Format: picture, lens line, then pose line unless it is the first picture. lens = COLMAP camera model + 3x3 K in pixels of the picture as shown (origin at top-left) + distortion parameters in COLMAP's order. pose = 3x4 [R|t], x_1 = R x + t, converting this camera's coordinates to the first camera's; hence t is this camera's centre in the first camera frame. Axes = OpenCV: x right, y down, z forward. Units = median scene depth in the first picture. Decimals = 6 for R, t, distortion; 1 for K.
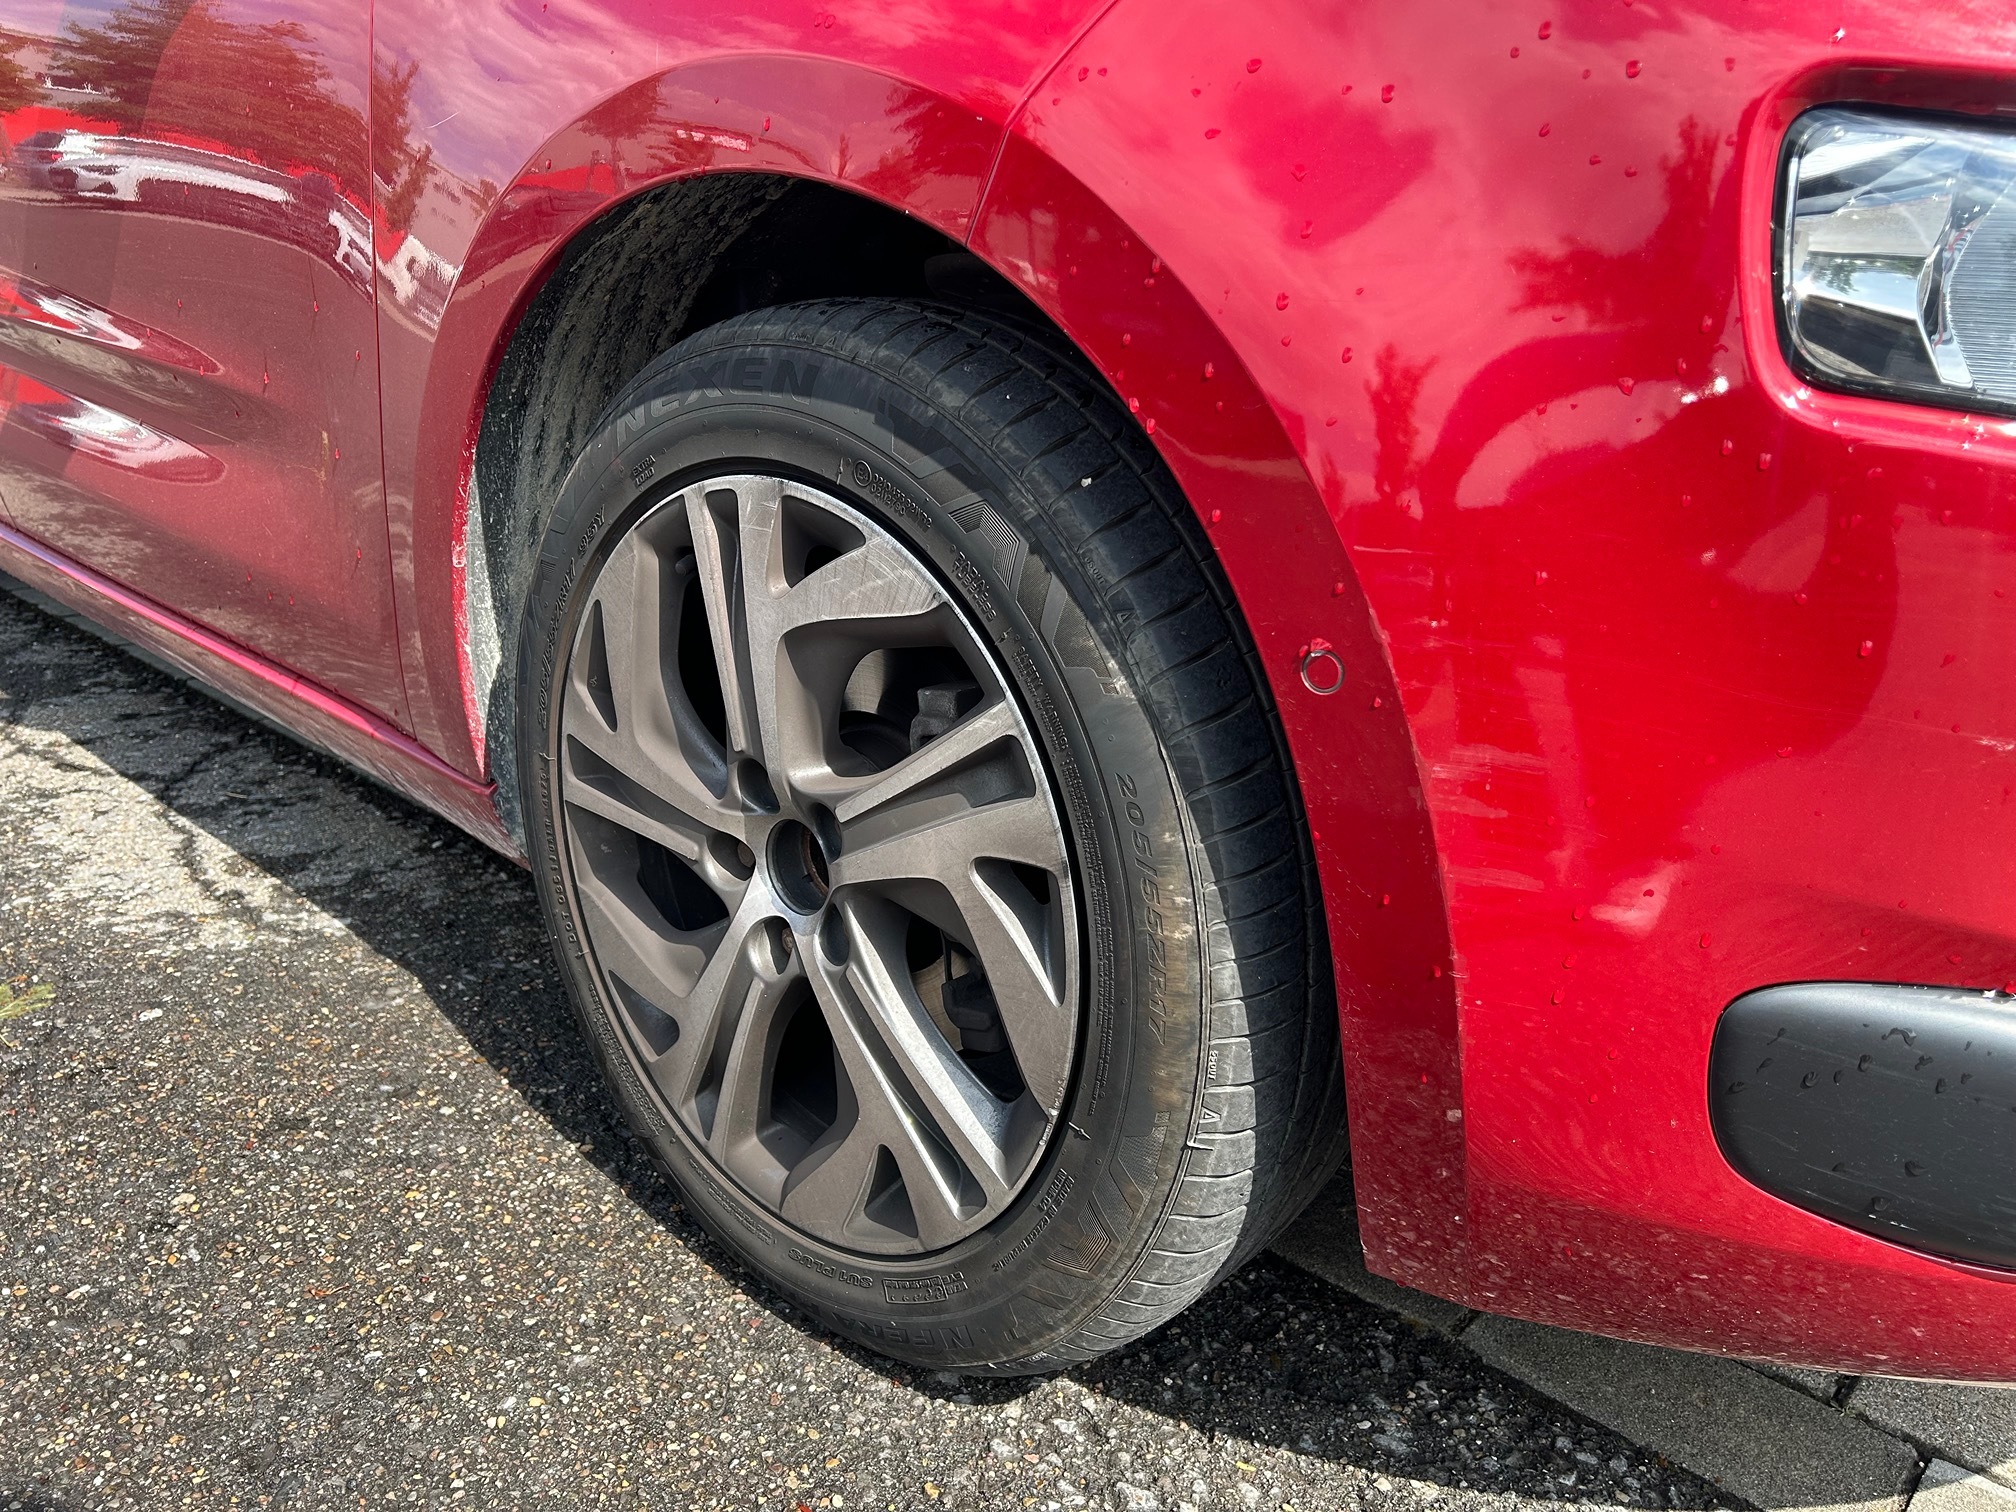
lens RADIAL K [[1528.7, 0, 1002.3], [0, 1528.7, 747.4], [0, 0, 1]] dist [0.080222, -0.093585]
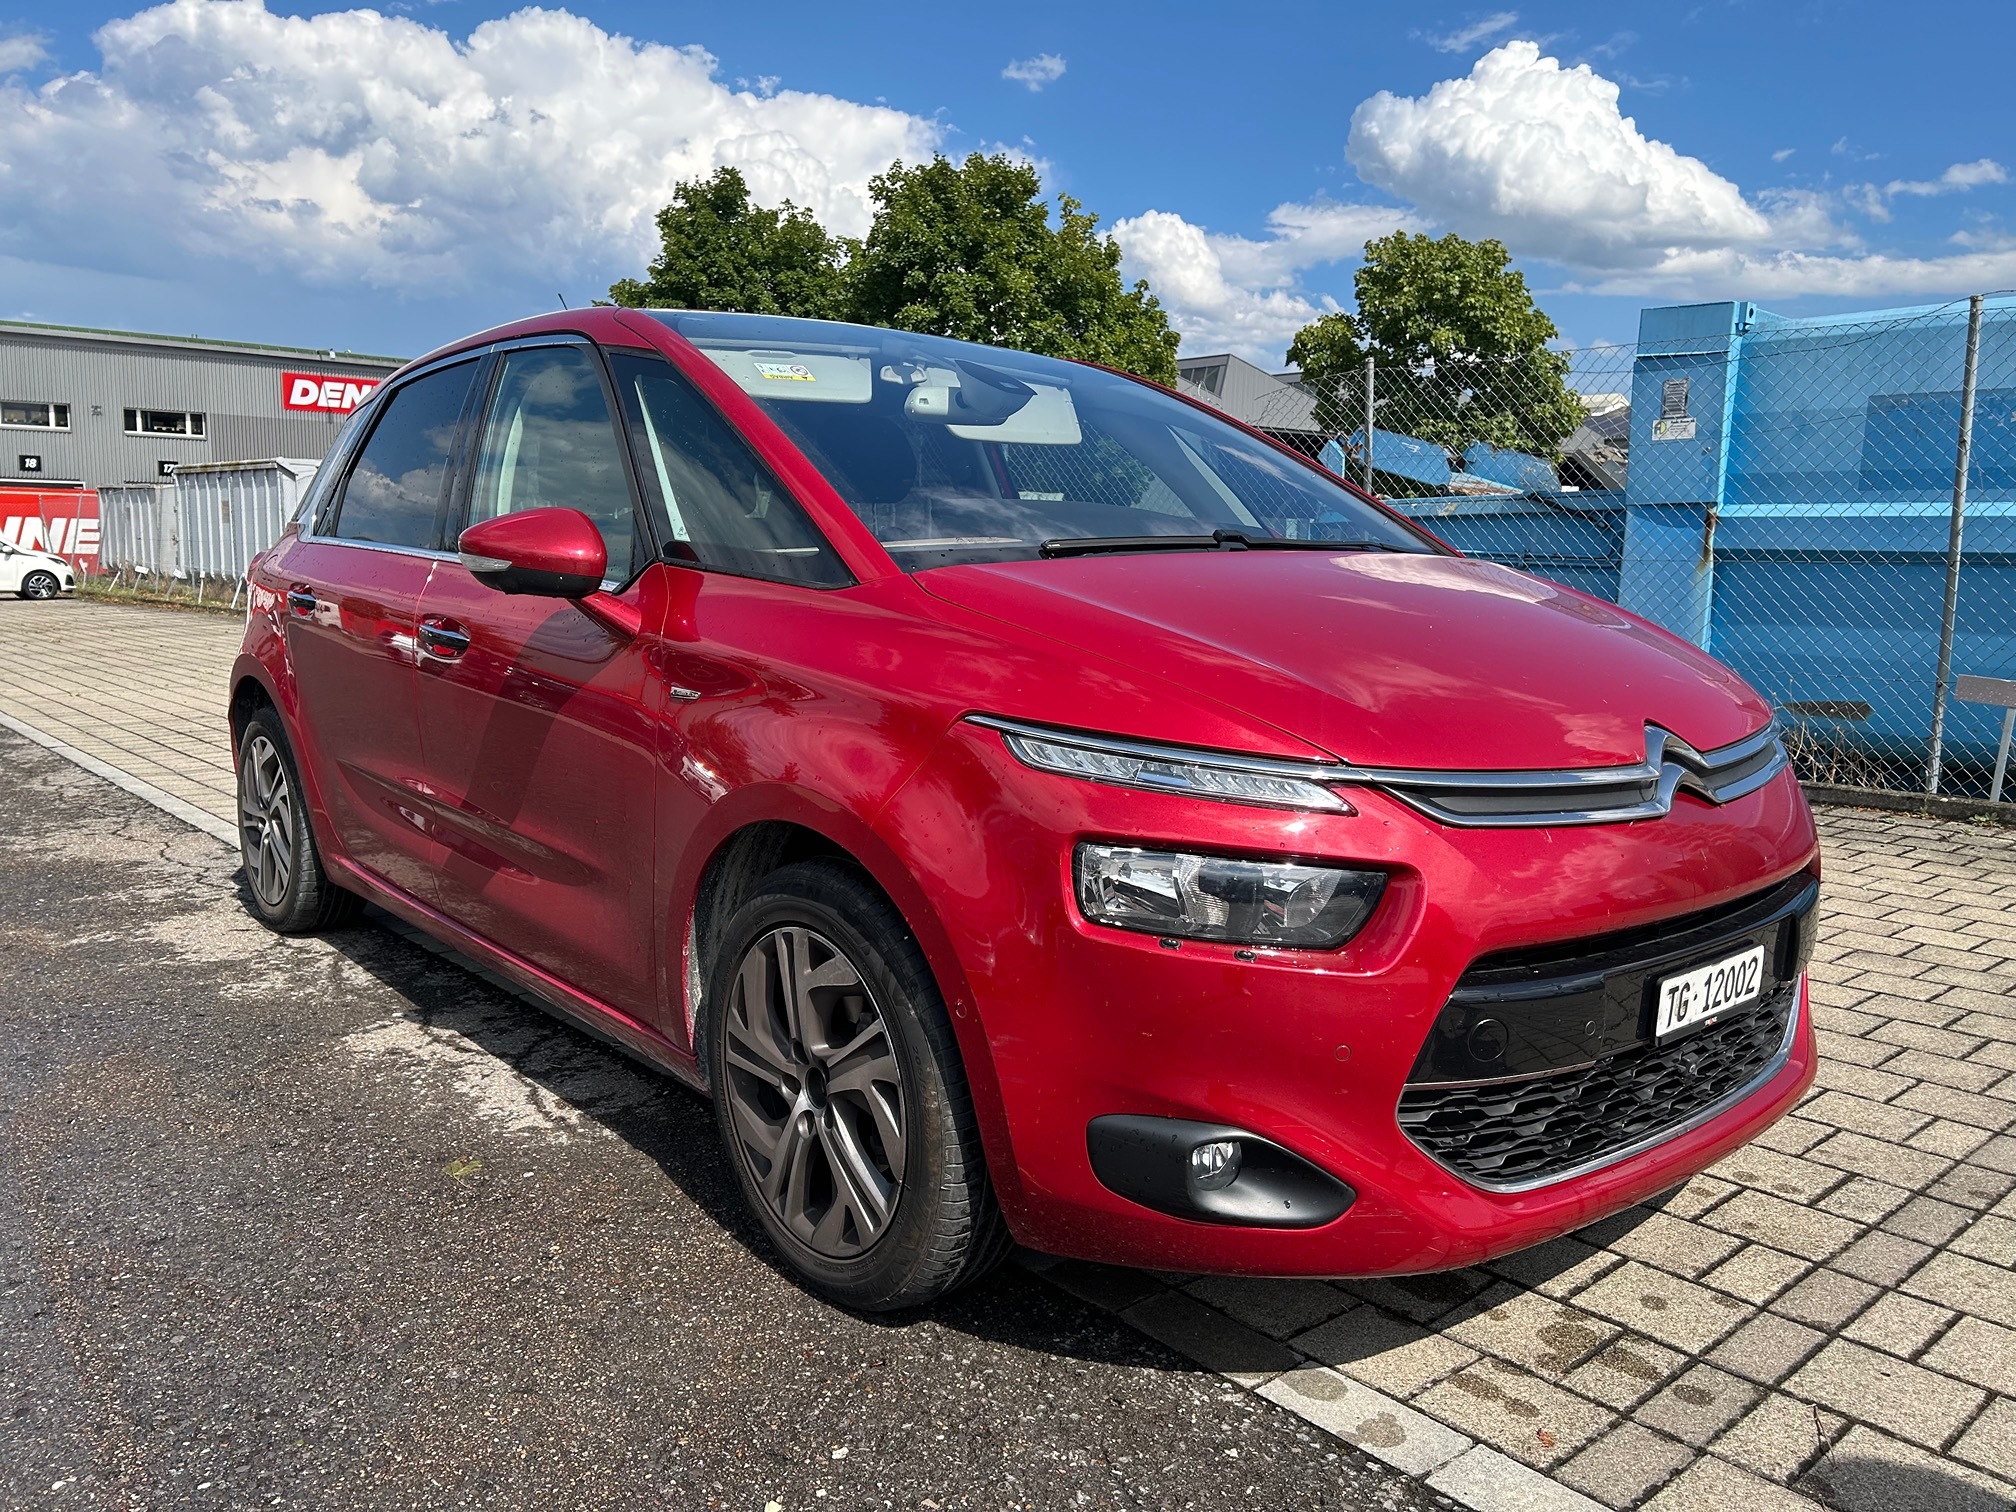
lens RADIAL K [[1528.7, 0, 1002.3], [0, 1528.7, 747.4], [0, 0, 1]] dist [0.080222, -0.093585]
pose [[0.991579, -0.027224, -0.126611, 0.412457], [0.003702, 0.983215, -0.182412, -0.004841], [0.129452, 0.180408, 0.975036, -1.222492]]
